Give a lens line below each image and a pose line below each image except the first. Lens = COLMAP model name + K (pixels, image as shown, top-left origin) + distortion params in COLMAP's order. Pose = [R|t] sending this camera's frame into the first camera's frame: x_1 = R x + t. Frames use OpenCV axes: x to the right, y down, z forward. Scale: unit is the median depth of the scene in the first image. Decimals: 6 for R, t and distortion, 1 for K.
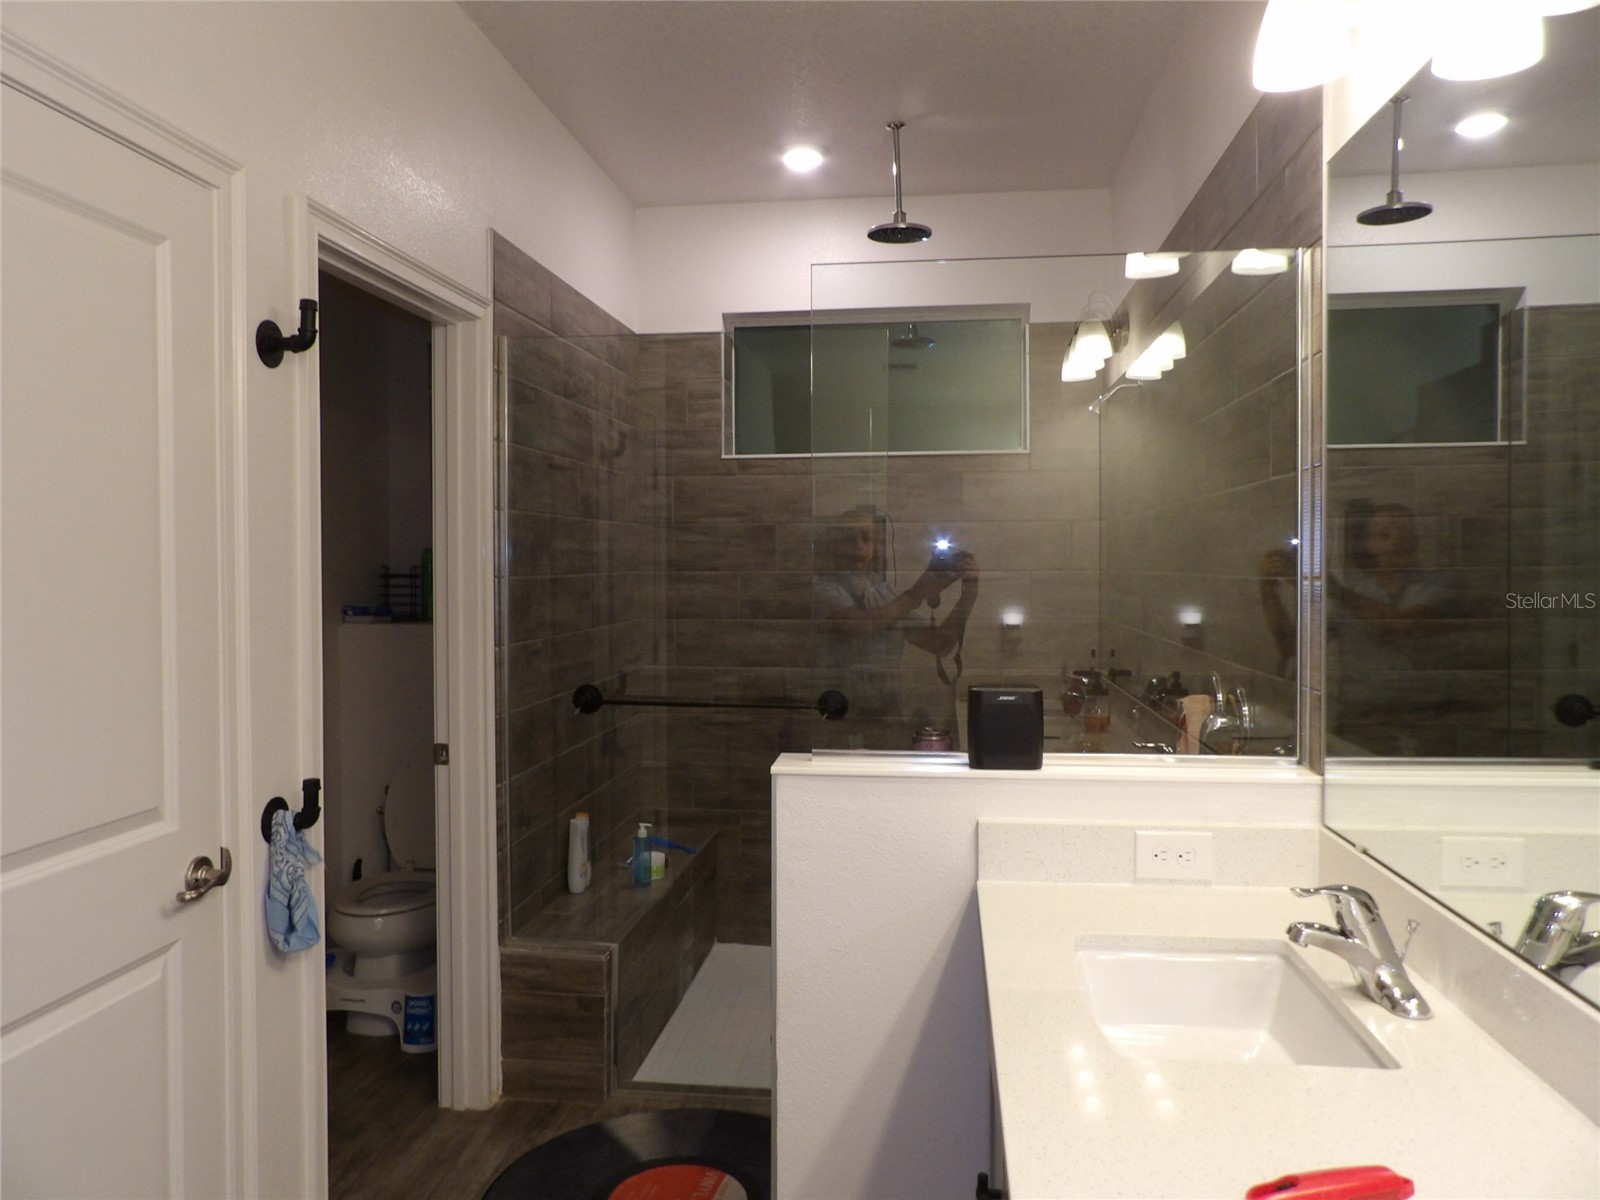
lens RADIAL K [[1138.7, 0, 805.9], [0, 1138.7, 609.3], [0, 0, 1]] dist [-0.029727, 0.044780]
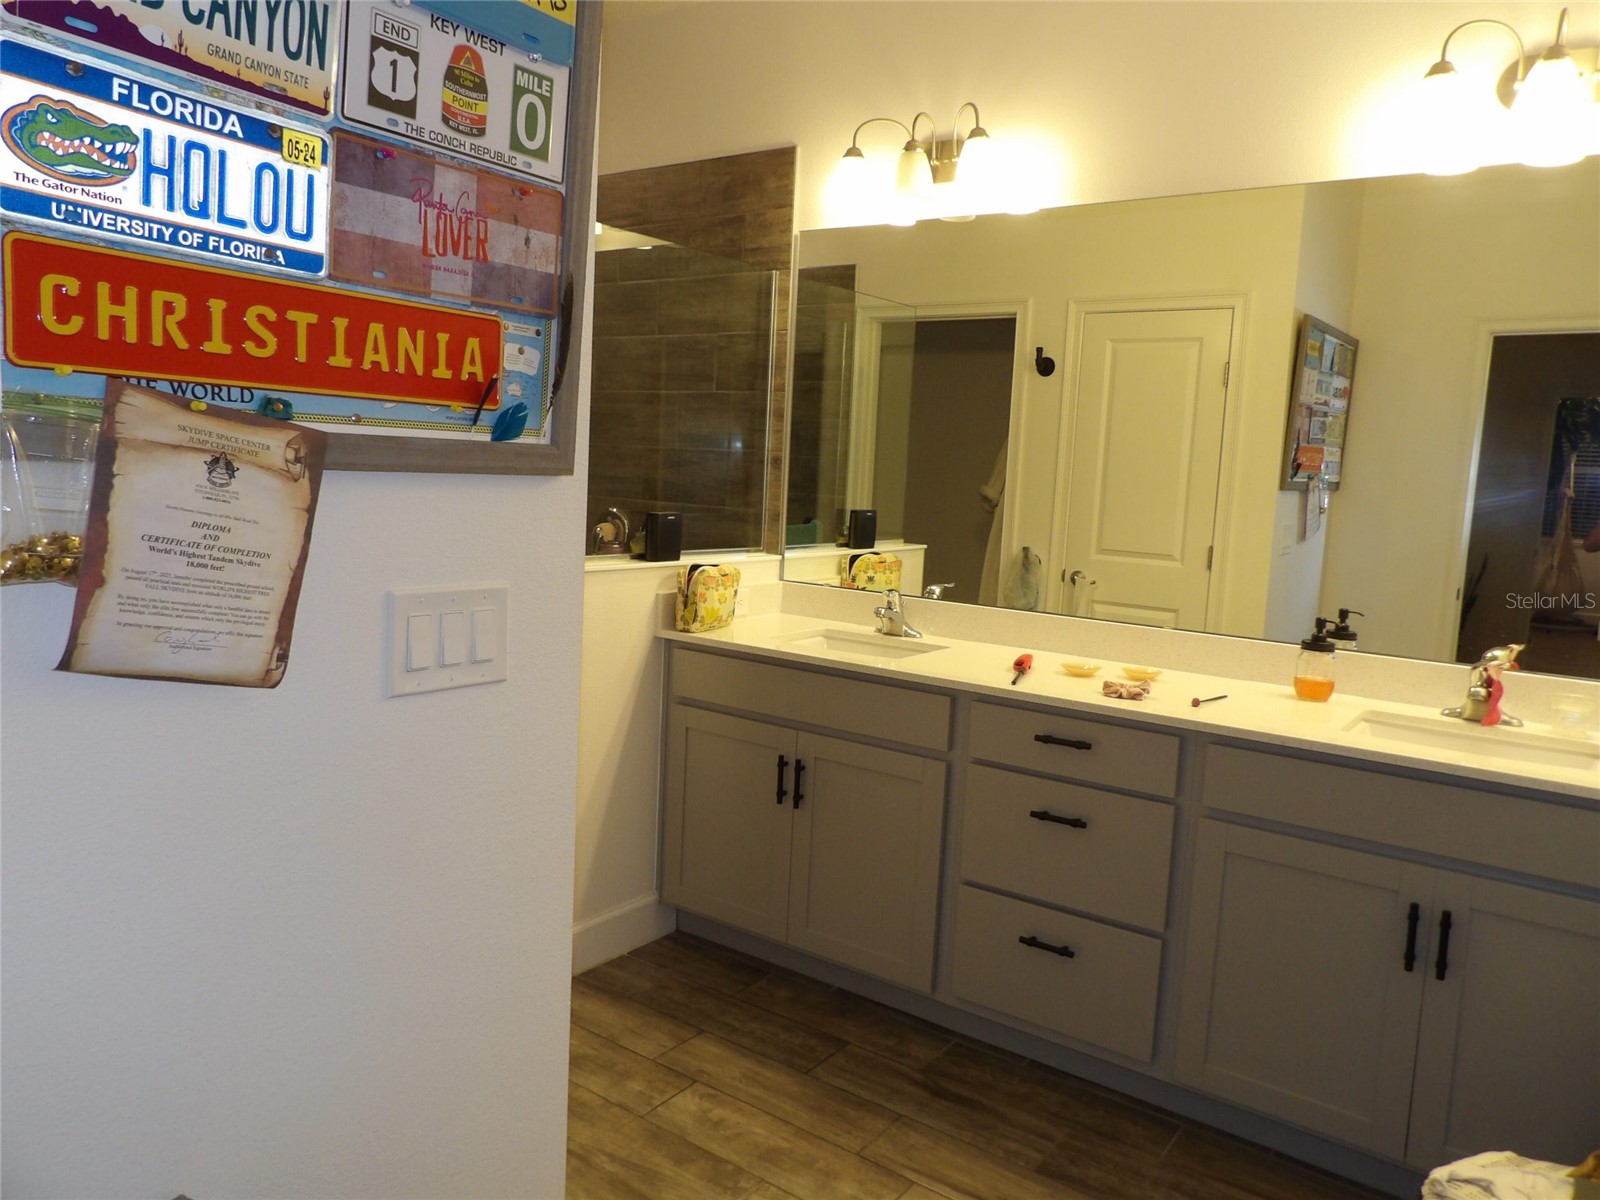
lens RADIAL K [[1138.7, 0, 795.7], [0, 1138.7, 597.5], [0, 0, 1]] dist [-0.029727, 0.044780]
pose [[0.498294, -0.074308, 0.863818, -0.731177], [-0.020403, 0.995040, 0.097365, 0.018049], [-0.866768, -0.066141, 0.494307, 0.011659]]
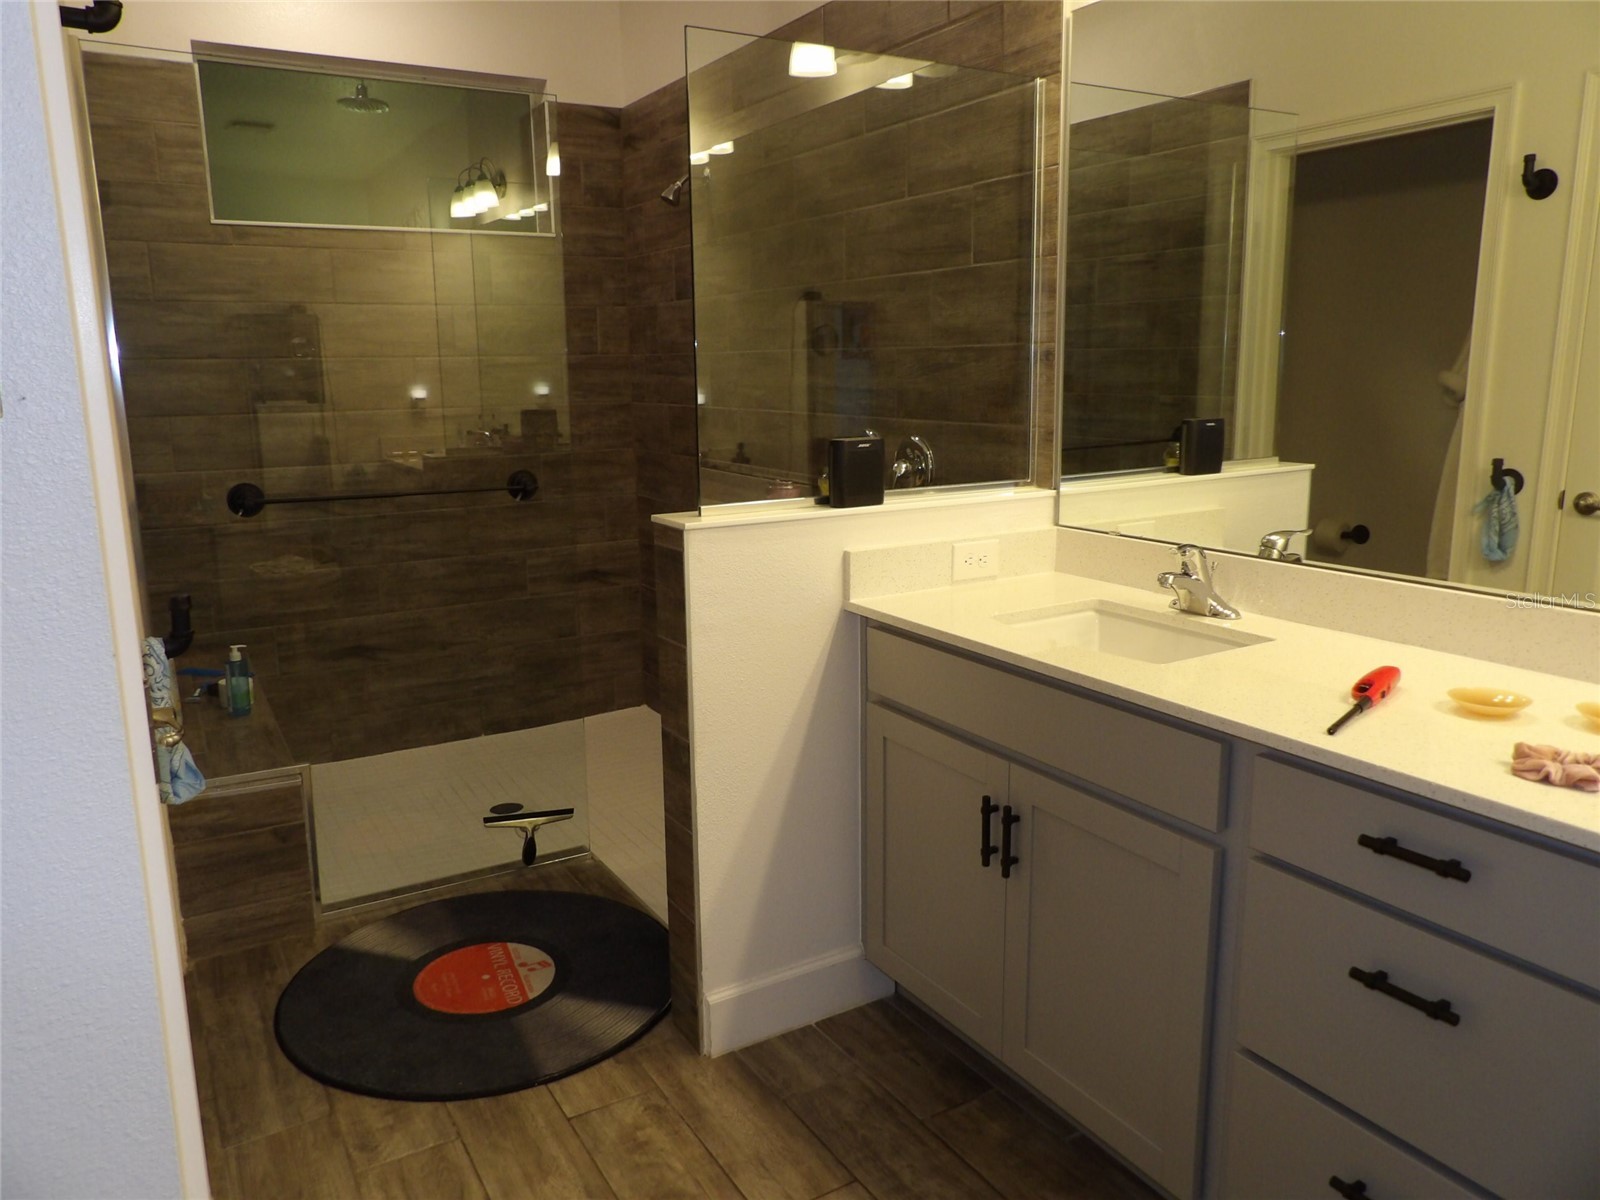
lens RADIAL K [[1138.7, 0, 801.4], [0, 1138.7, 591.5], [0, 0, 1]] dist [-0.029727, 0.044780]
pose [[0.799072, -0.127293, 0.587605, -0.370620], [0.033799, 0.985295, 0.167483, 0.016817], [-0.600284, -0.113970, 0.791625, 0.050845]]
